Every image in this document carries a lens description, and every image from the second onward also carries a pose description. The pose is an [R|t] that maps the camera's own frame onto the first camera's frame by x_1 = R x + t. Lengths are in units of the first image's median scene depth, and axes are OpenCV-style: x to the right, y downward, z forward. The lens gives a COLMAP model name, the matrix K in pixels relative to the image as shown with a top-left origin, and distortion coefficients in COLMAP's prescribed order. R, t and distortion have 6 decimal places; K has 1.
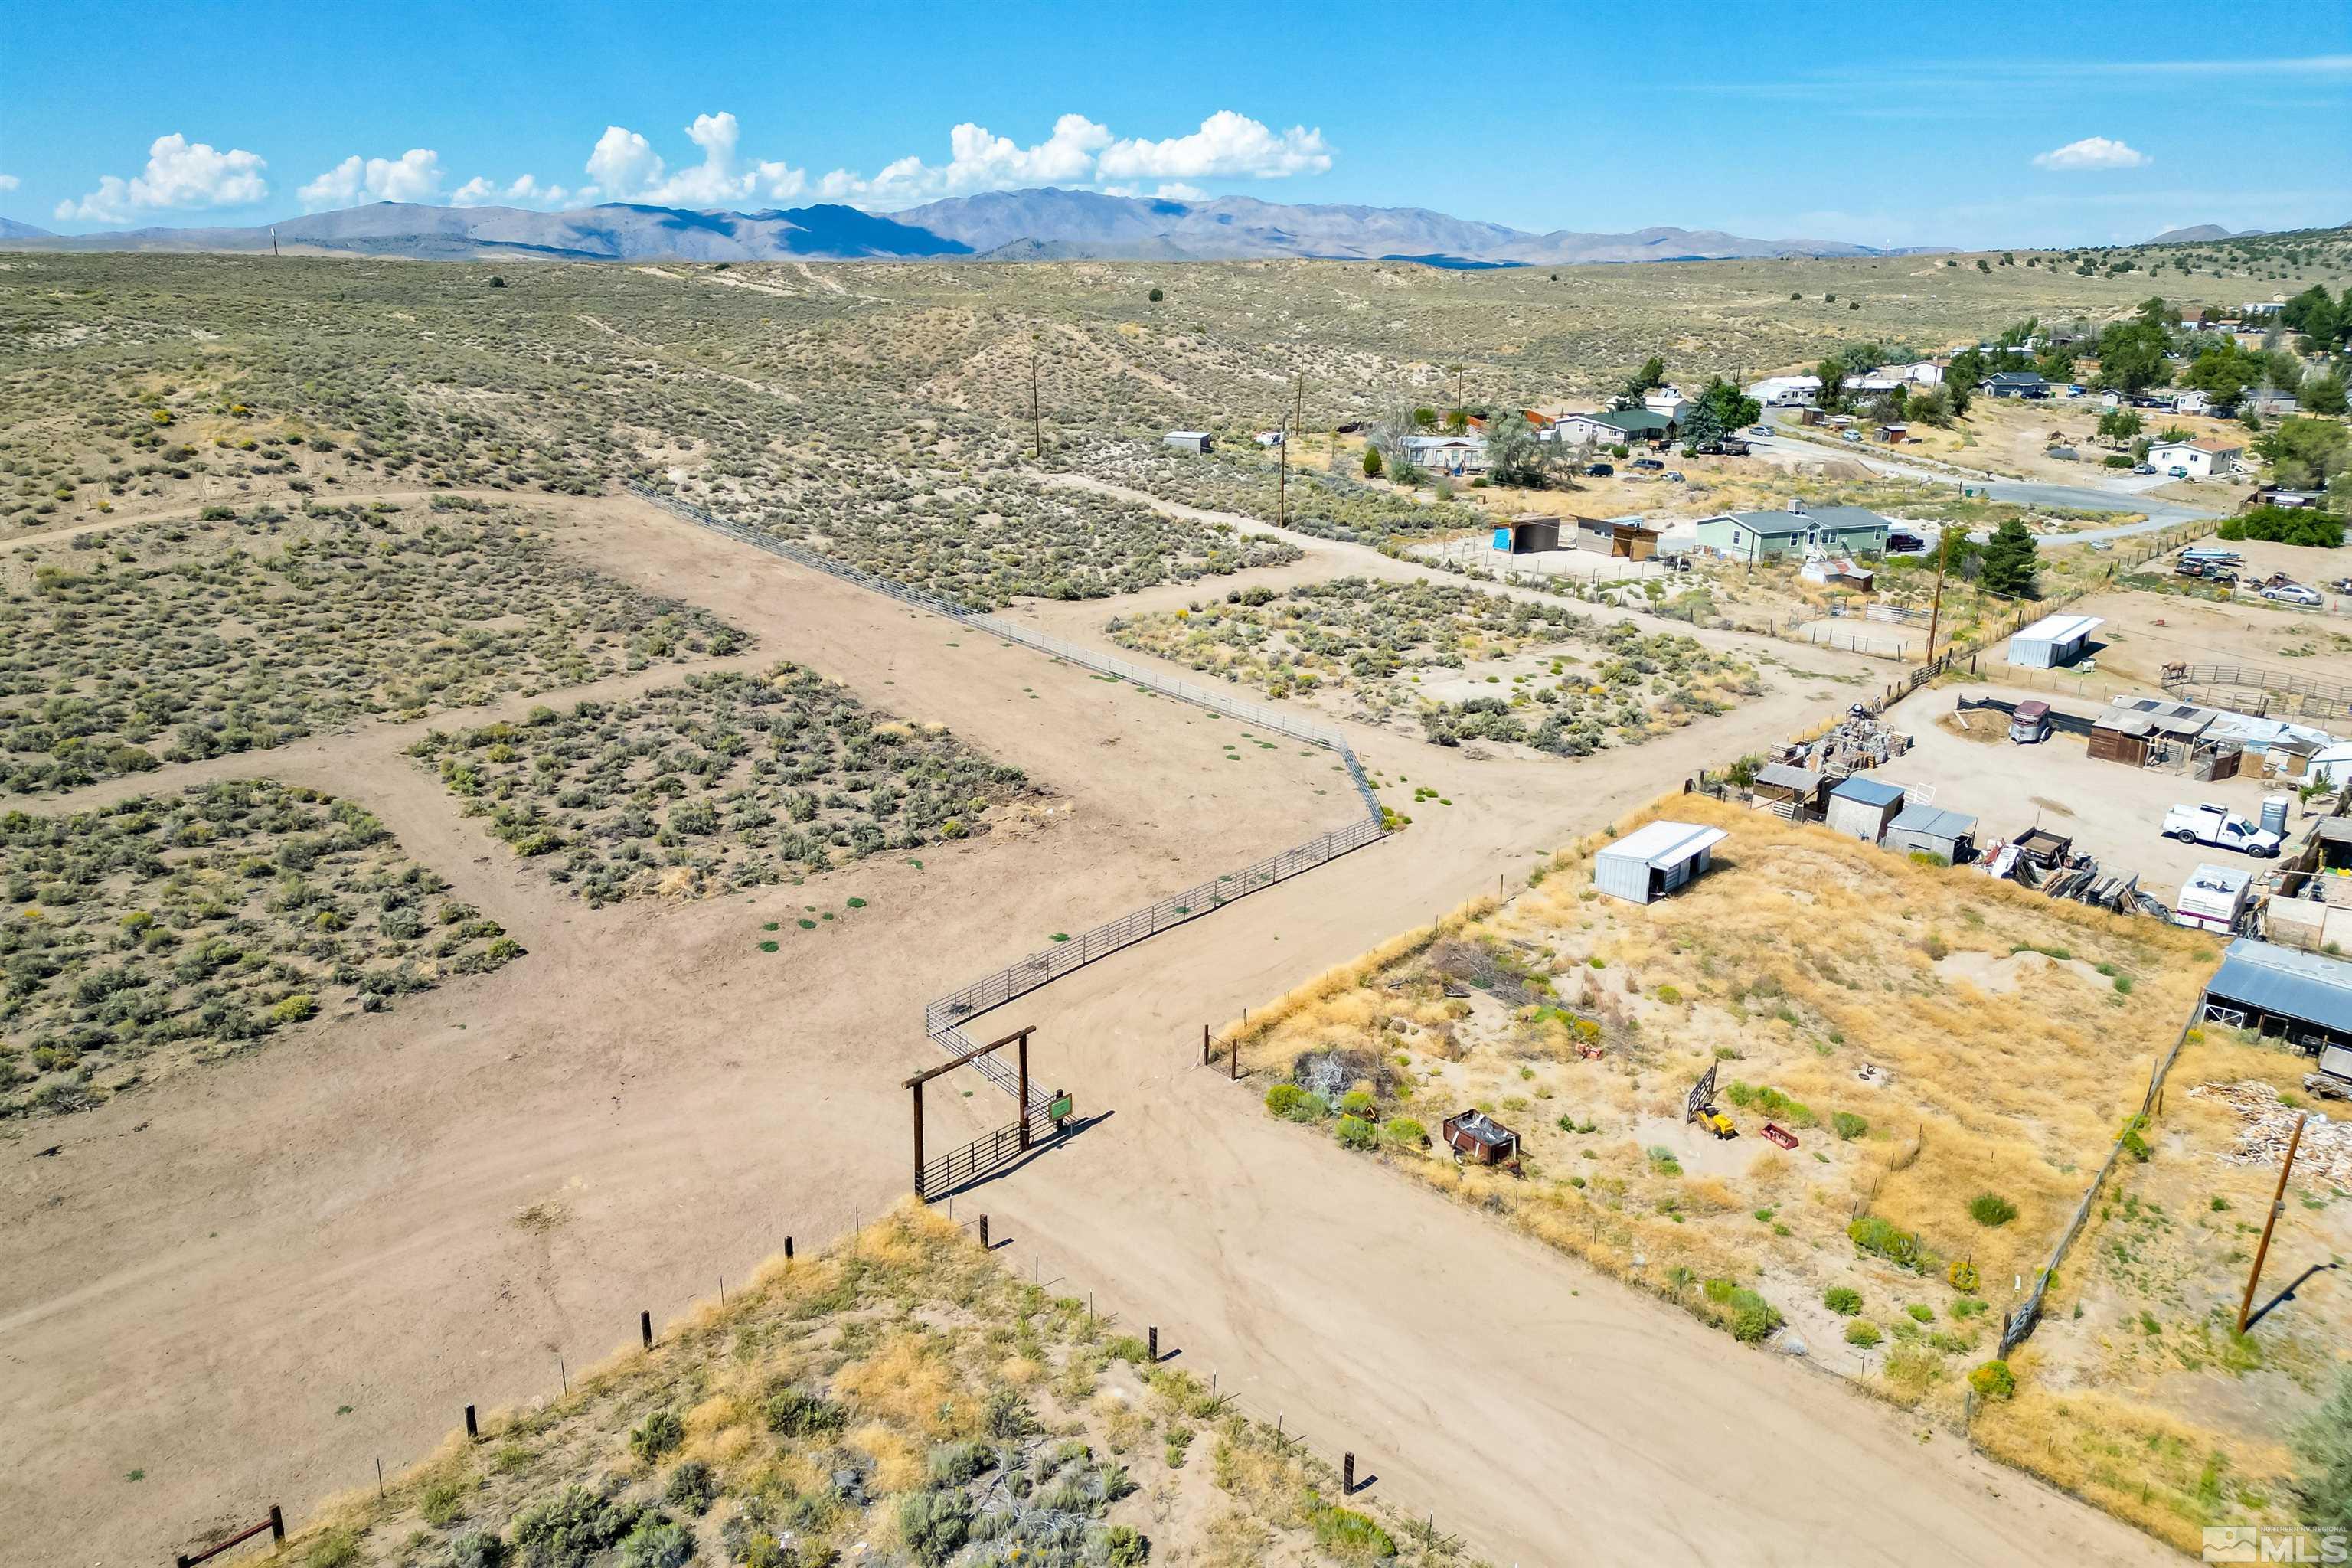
lens RADIAL K [[1642.2, 0, 1174.3], [0, 1642.2, 787.9], [0, 0, 1]] dist [0.073665, -0.061313]
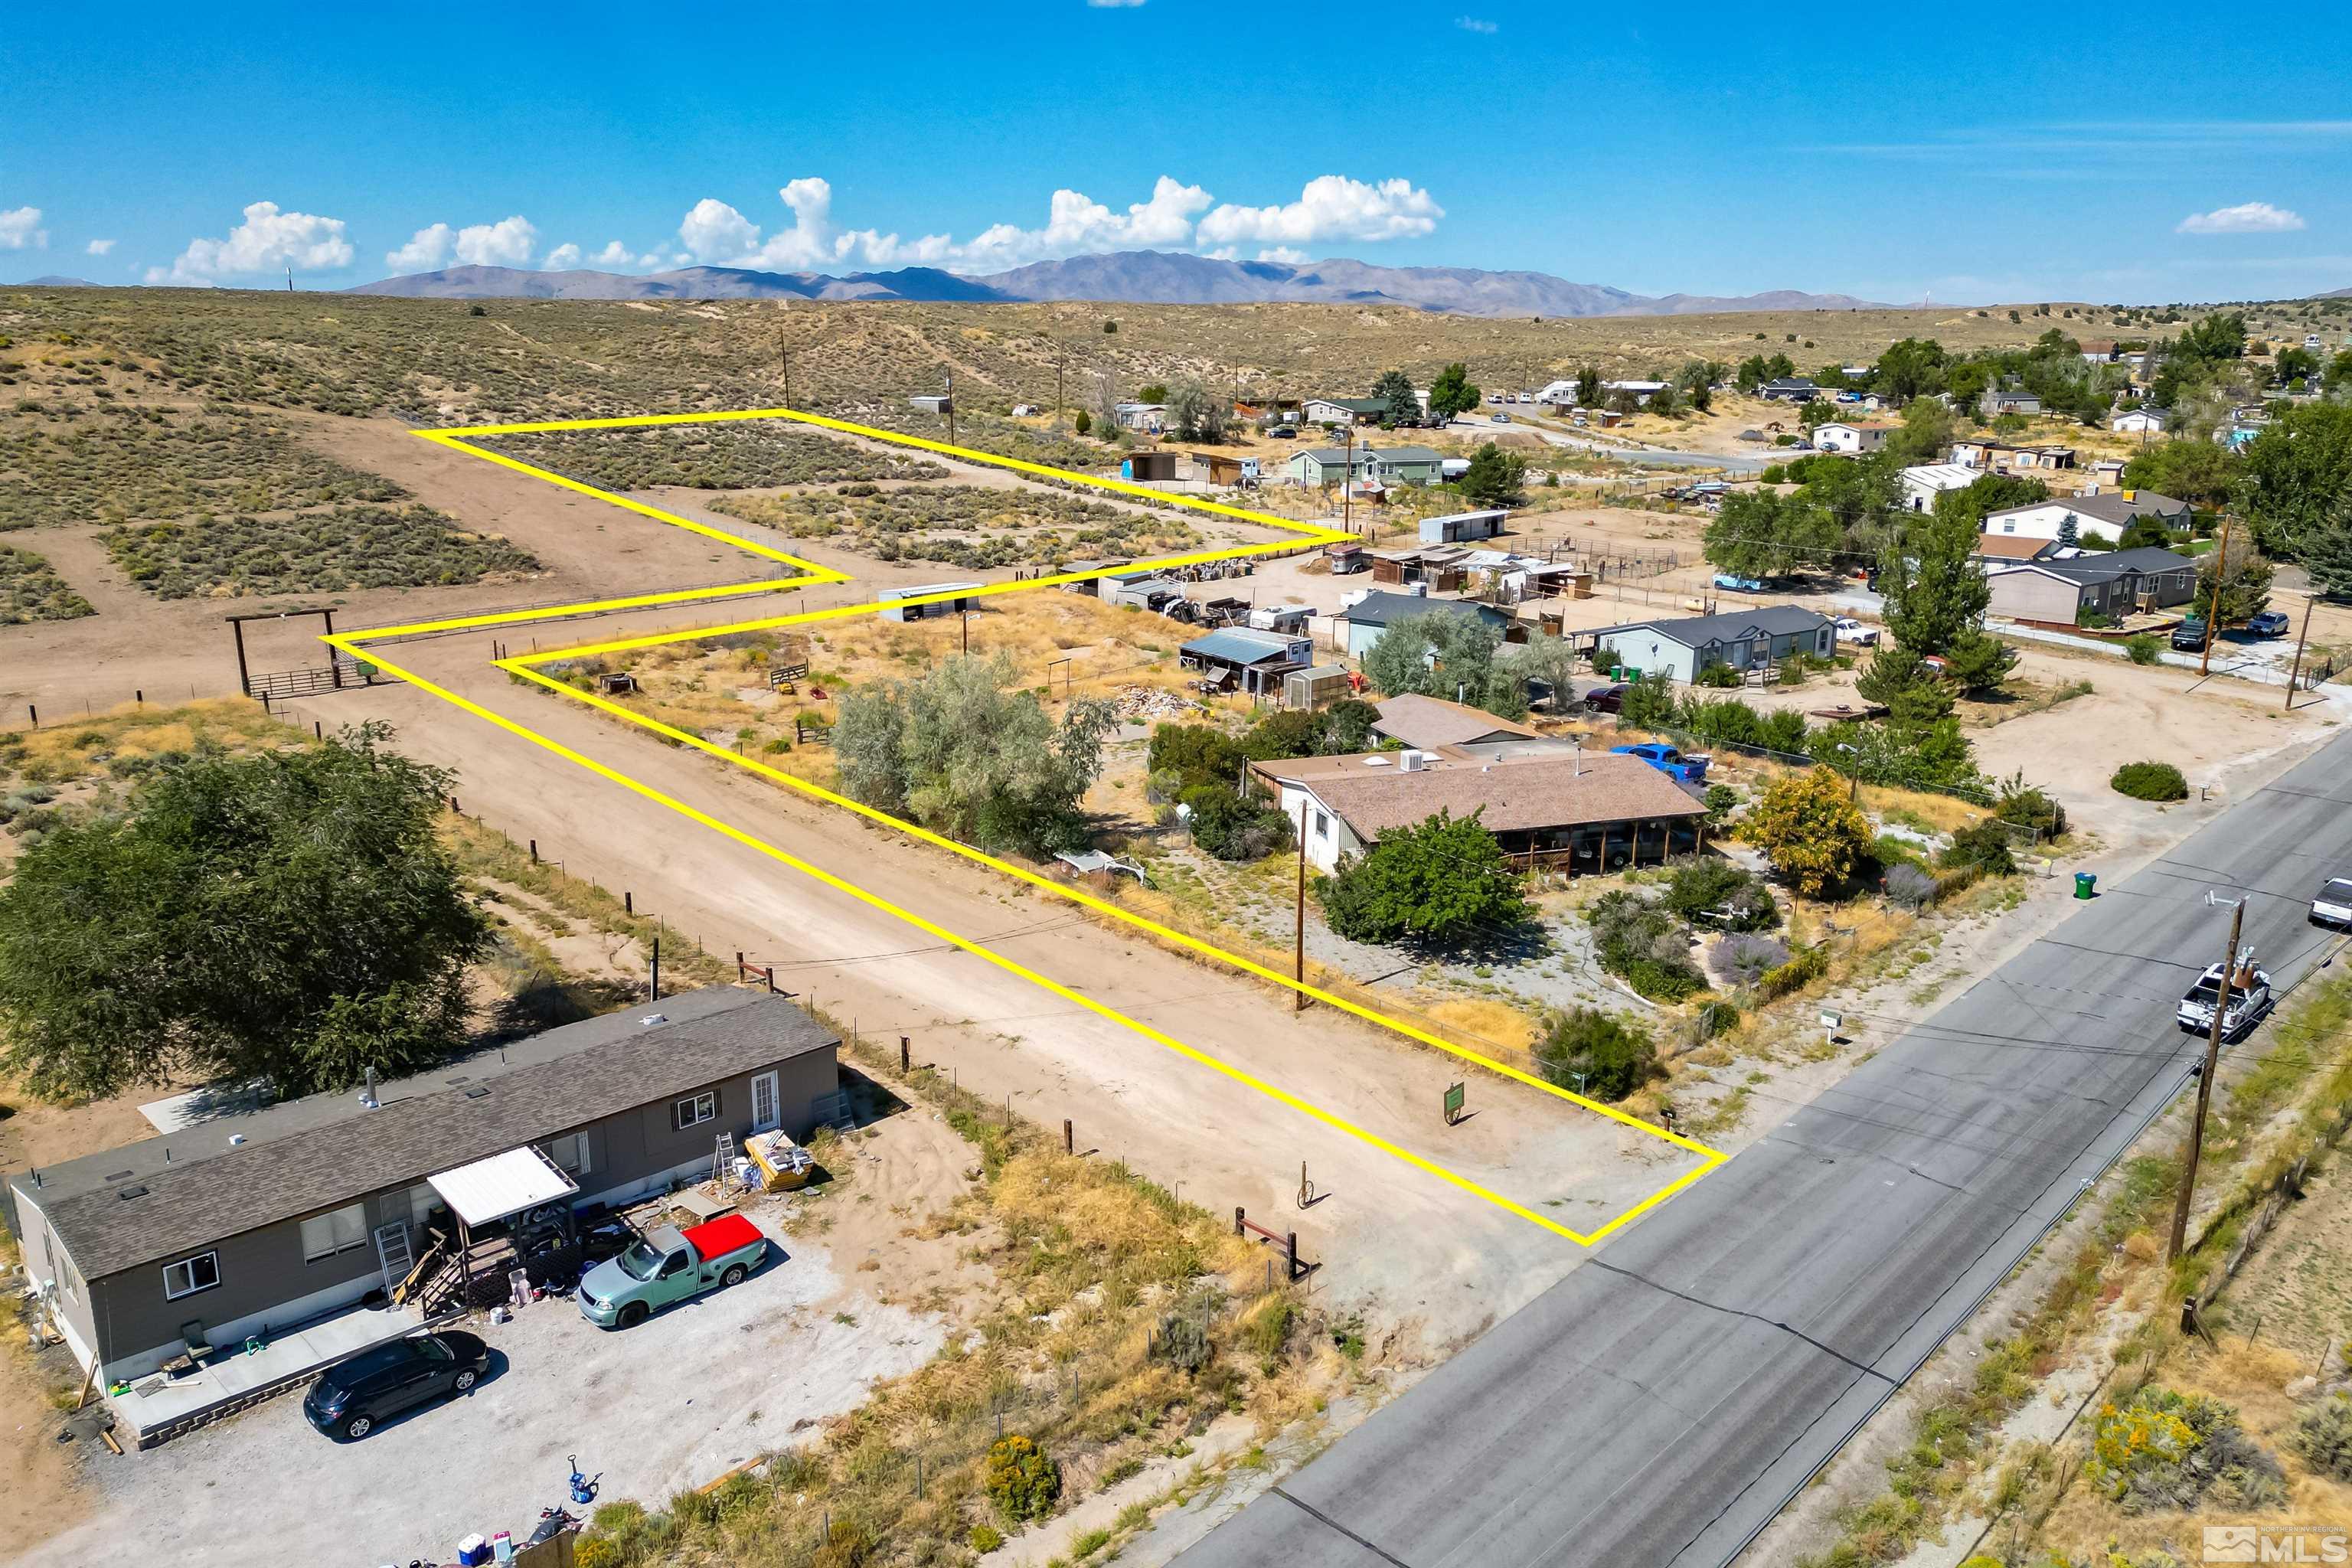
lens RADIAL K [[1718.5, 0, 1233.2], [0, 1718.5, 828.3], [0, 0, 1]] dist [0.070053, -0.052920]
pose [[0.999568, 0.009138, -0.027947, 0.316799], [-0.009875, 0.999604, -0.026349, 0.147647], [0.027695, 0.026614, 0.999262, -0.262829]]
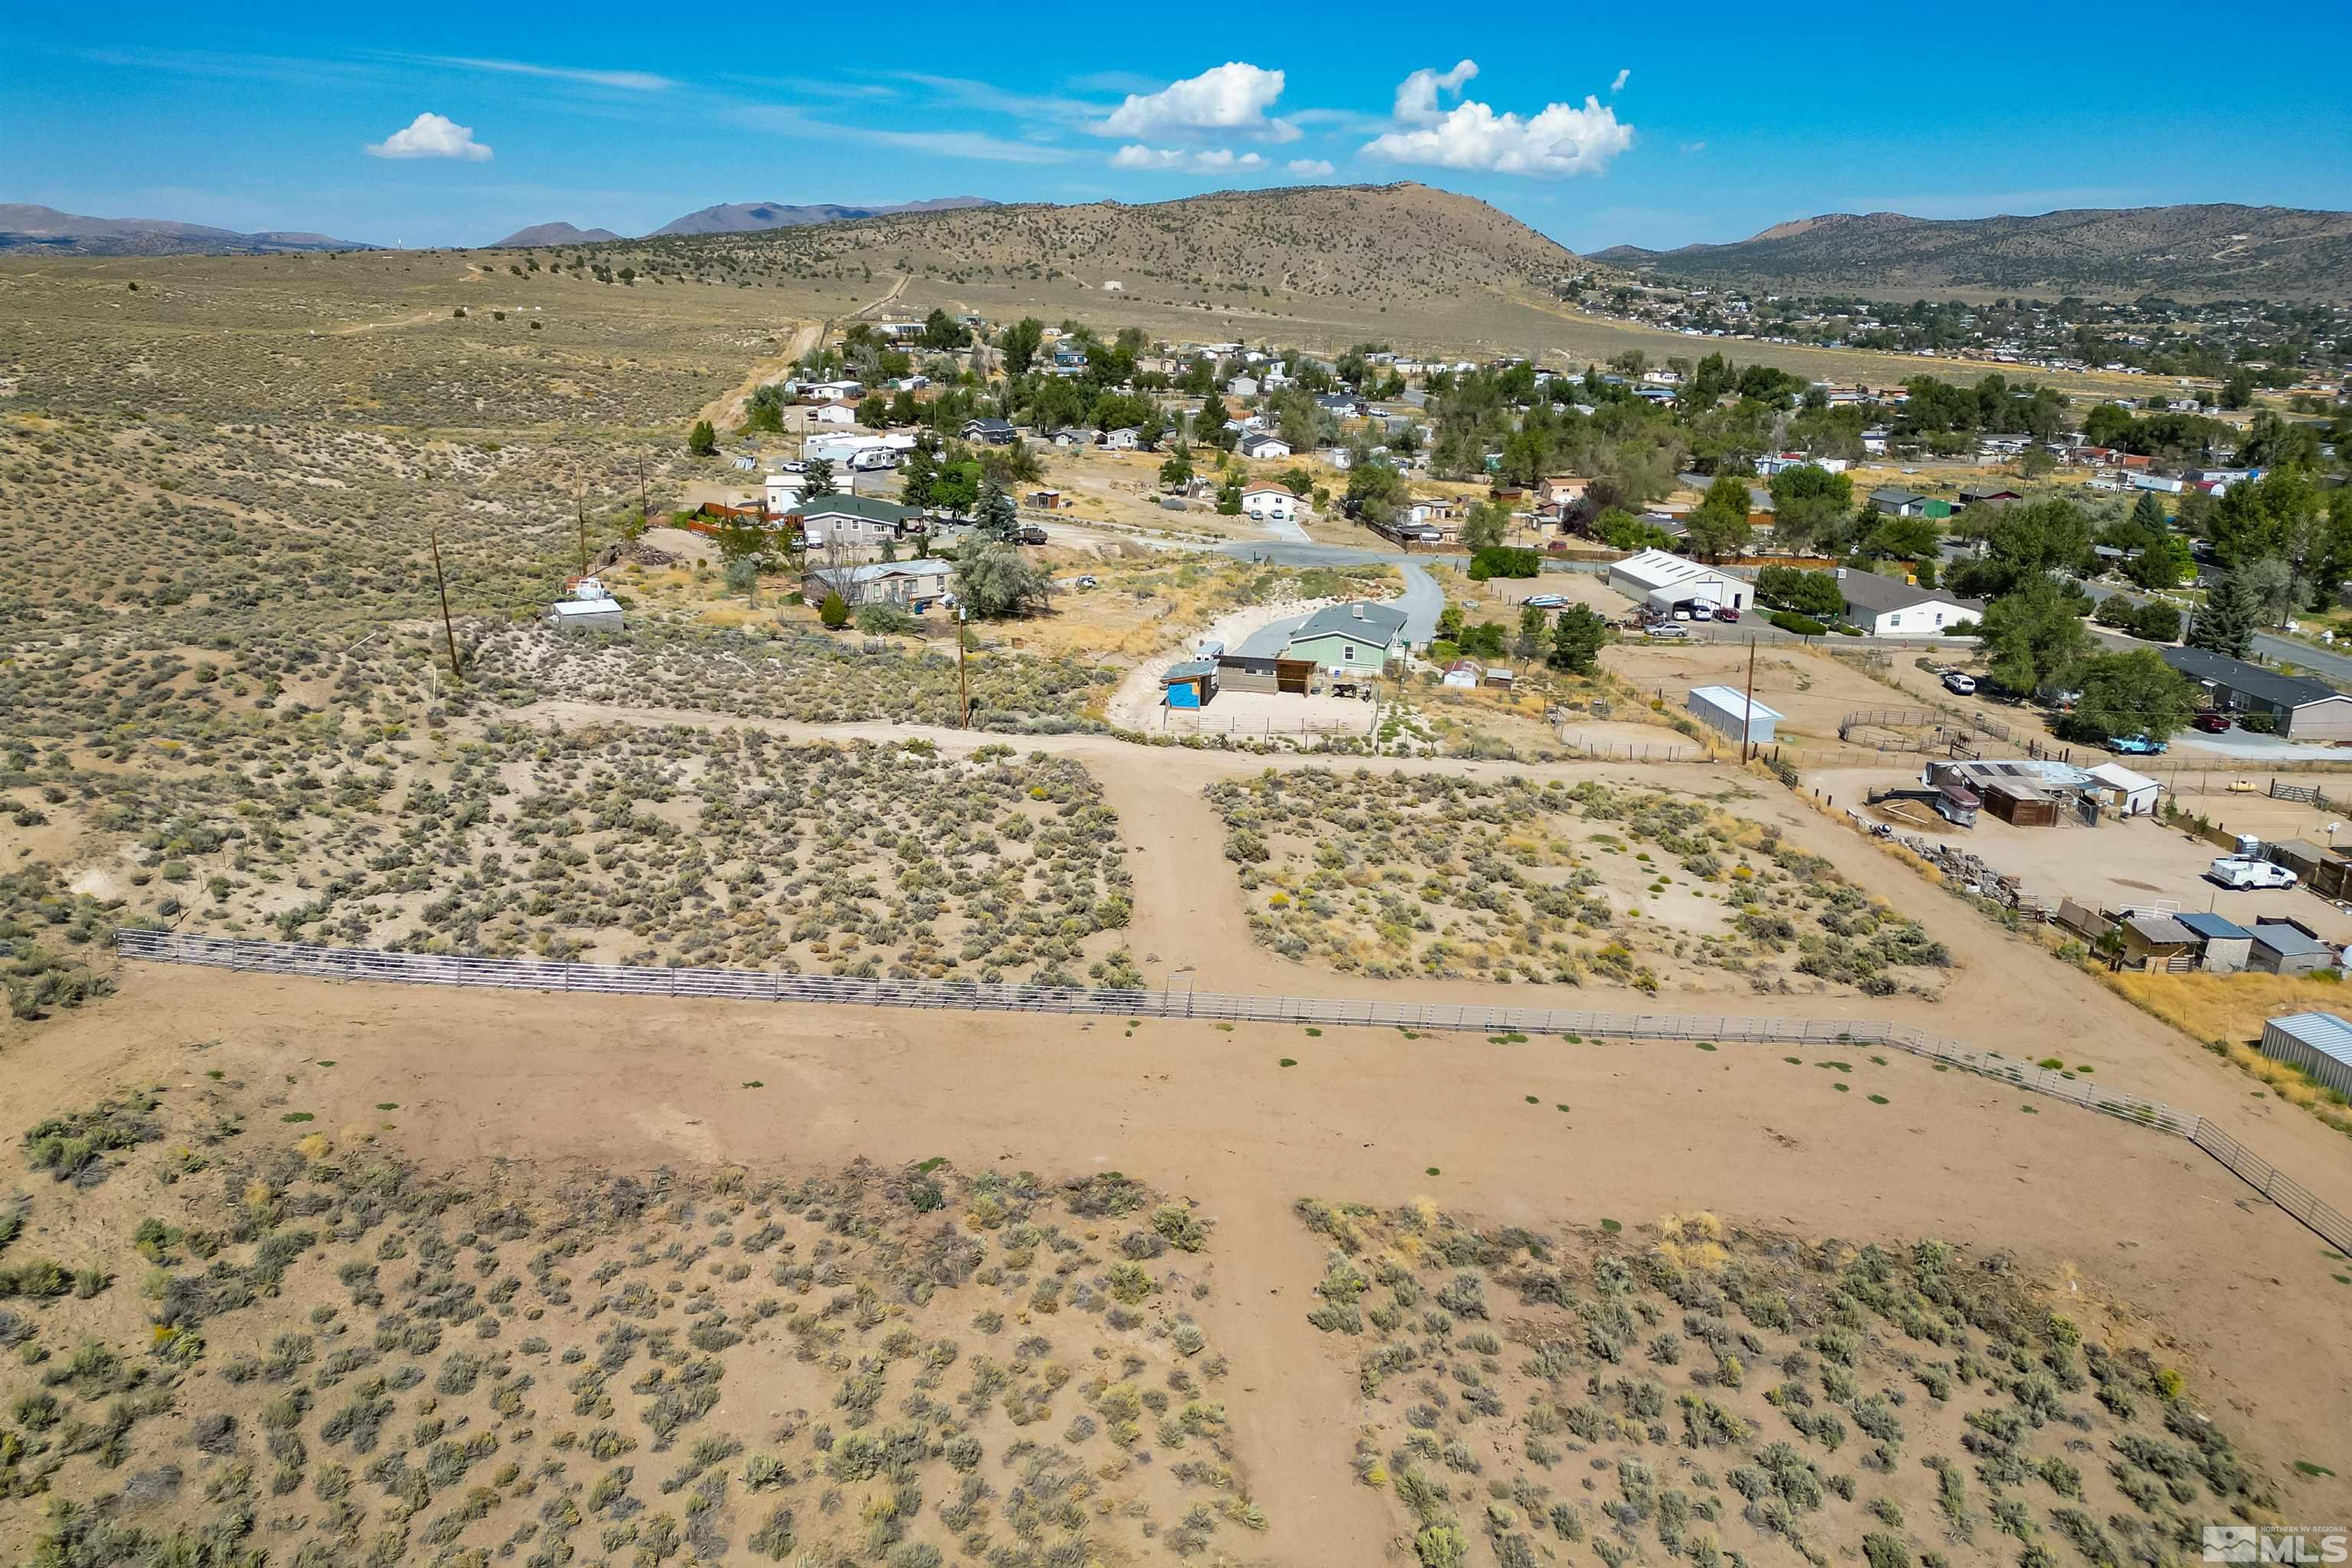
lens RADIAL K [[1642.2, 0, 1186.0], [0, 1642.2, 777.0], [0, 0, 1]] dist [0.073665, -0.061313]
pose [[0.635004, -0.218620, 0.740928, -0.445629], [0.217868, 0.970868, 0.099745, -0.195787], [-0.741150, 0.098086, 0.664135, 0.437588]]
